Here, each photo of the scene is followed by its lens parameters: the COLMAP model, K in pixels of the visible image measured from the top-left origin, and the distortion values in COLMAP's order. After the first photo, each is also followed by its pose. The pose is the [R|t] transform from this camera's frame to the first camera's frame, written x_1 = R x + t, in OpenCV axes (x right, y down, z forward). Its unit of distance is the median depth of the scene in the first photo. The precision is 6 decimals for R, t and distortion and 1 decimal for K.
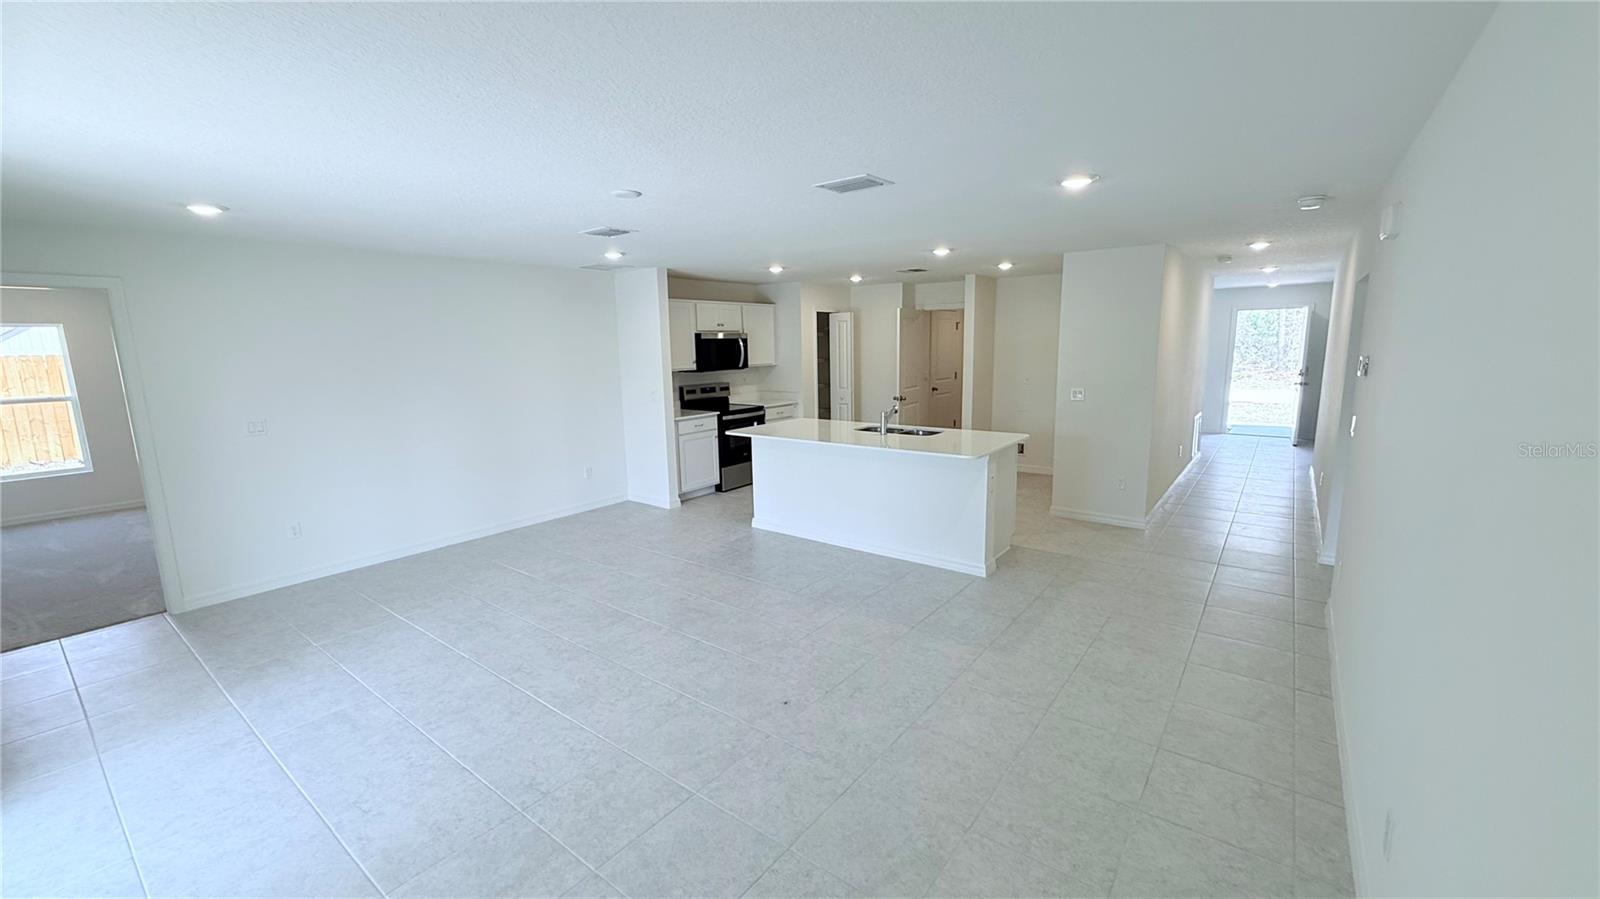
lens RADIAL K [[634.2, 0, 800.0], [0, 634.2, 449.5], [0, 0, 1]] dist [-0.001709, -0.000228]
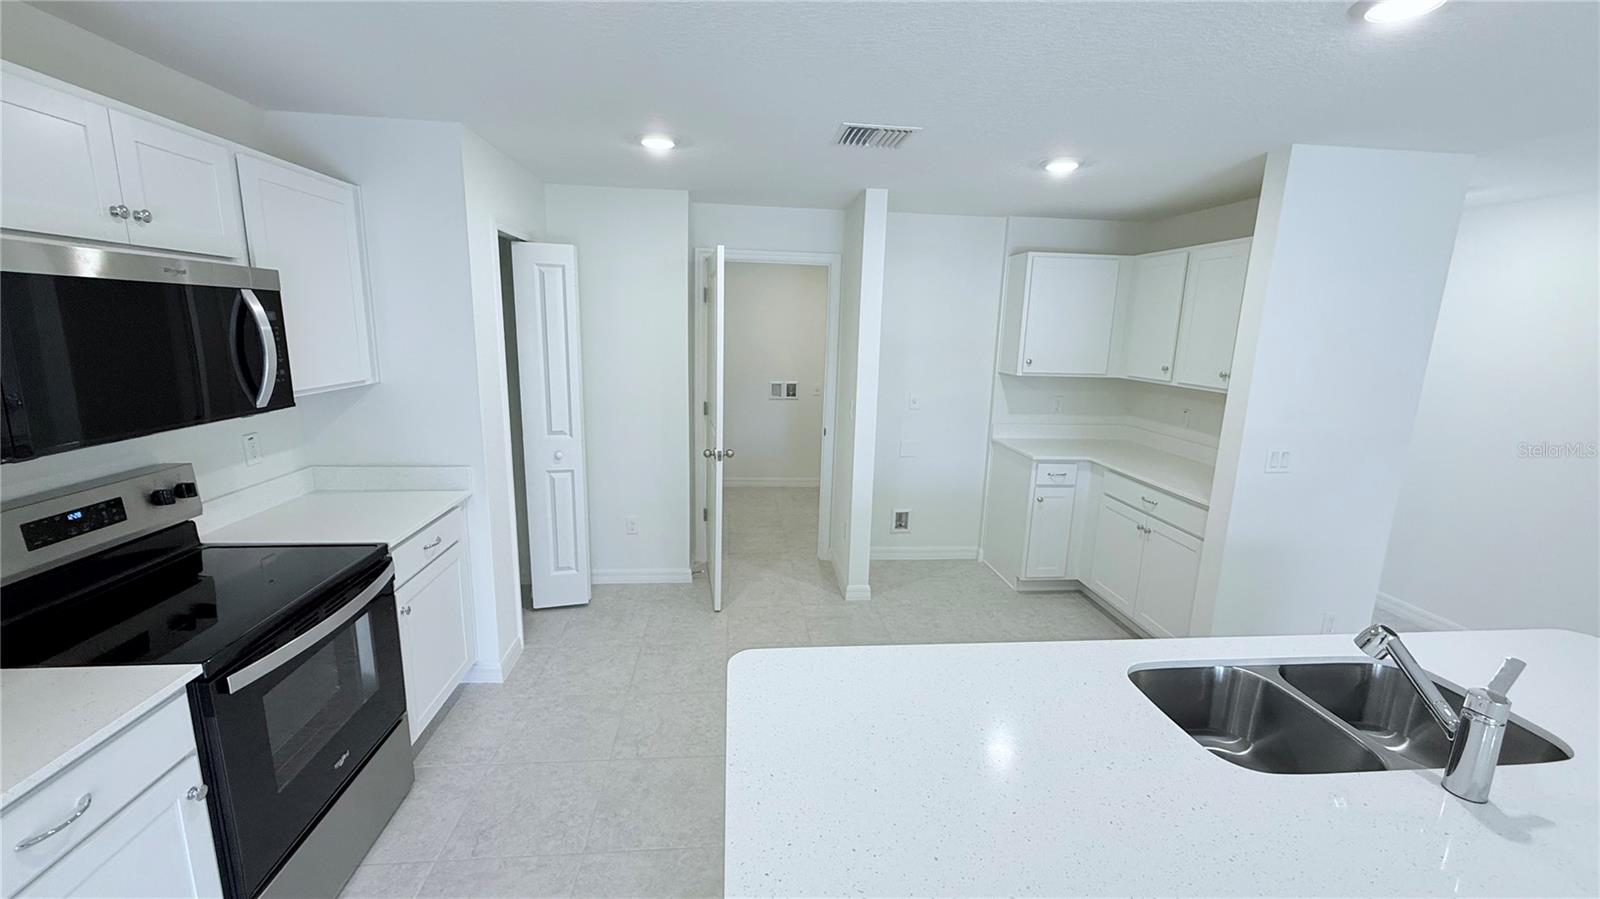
lens RADIAL K [[634.2, 0, 800.0], [0, 634.2, 449.5], [0, 0, 1]] dist [-0.001709, -0.000228]
pose [[0.721365, -0.095027, 0.686005, -0.114910], [0.075261, 0.995432, 0.058749, -0.113433], [-0.688454, 0.009250, 0.725221, 0.690272]]
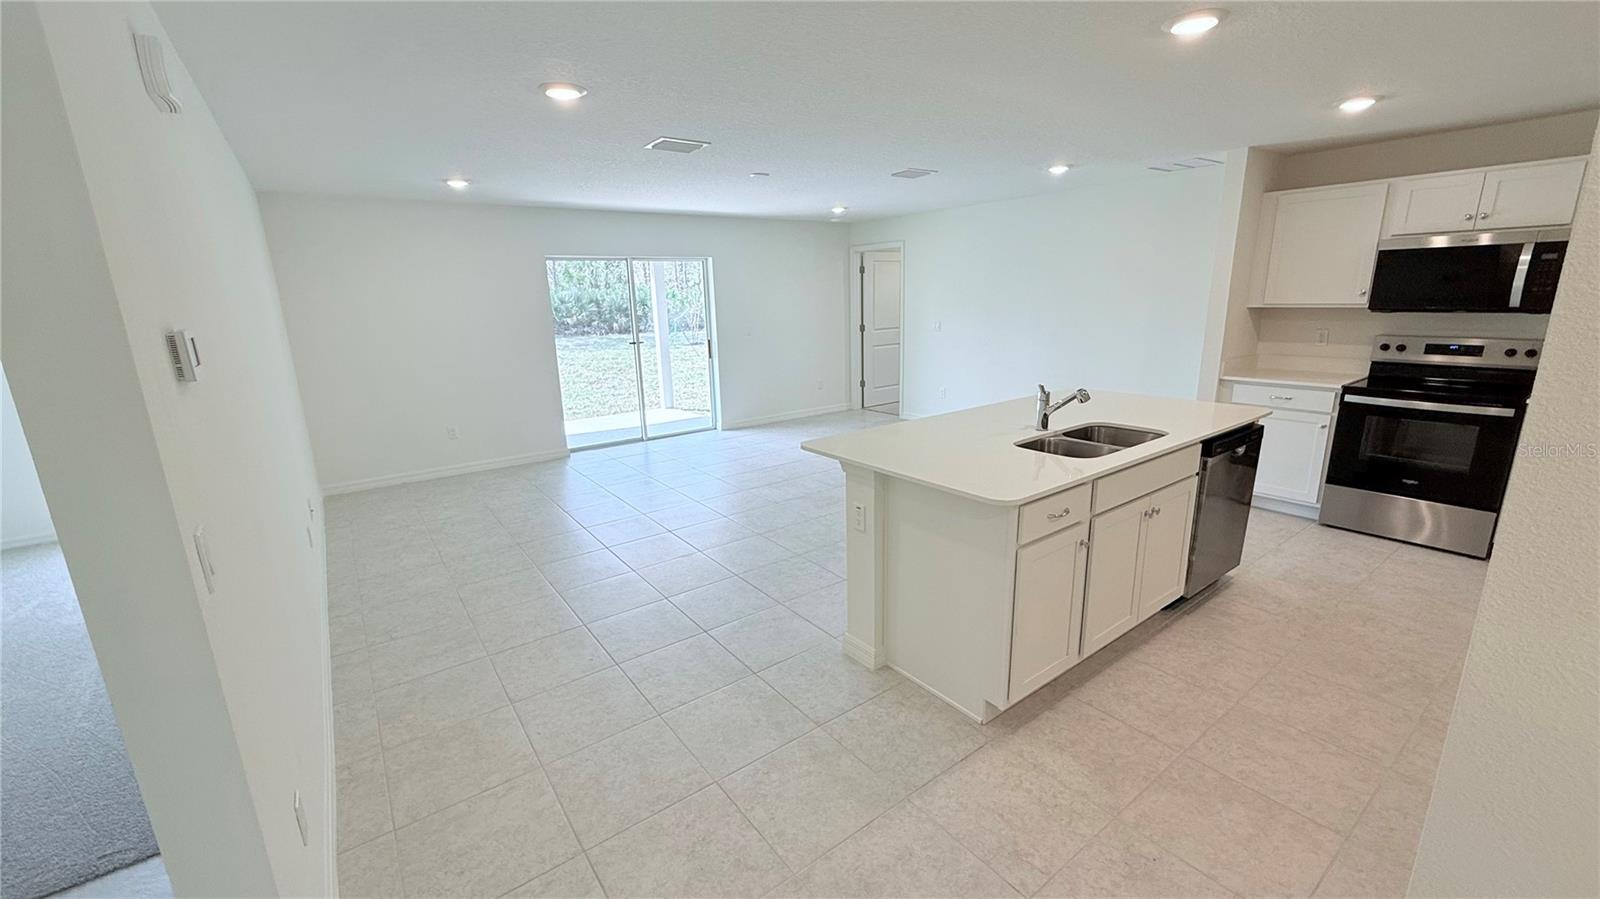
lens RADIAL K [[634.2, 0, 800.0], [0, 634.2, 449.5], [0, 0, 1]] dist [-0.001709, -0.000228]
pose [[-0.279775, 0.246621, -0.927849, 0.507064], [-0.125453, 0.948766, 0.290009, -0.100399], [0.951834, 0.197539, -0.234502, 0.639910]]
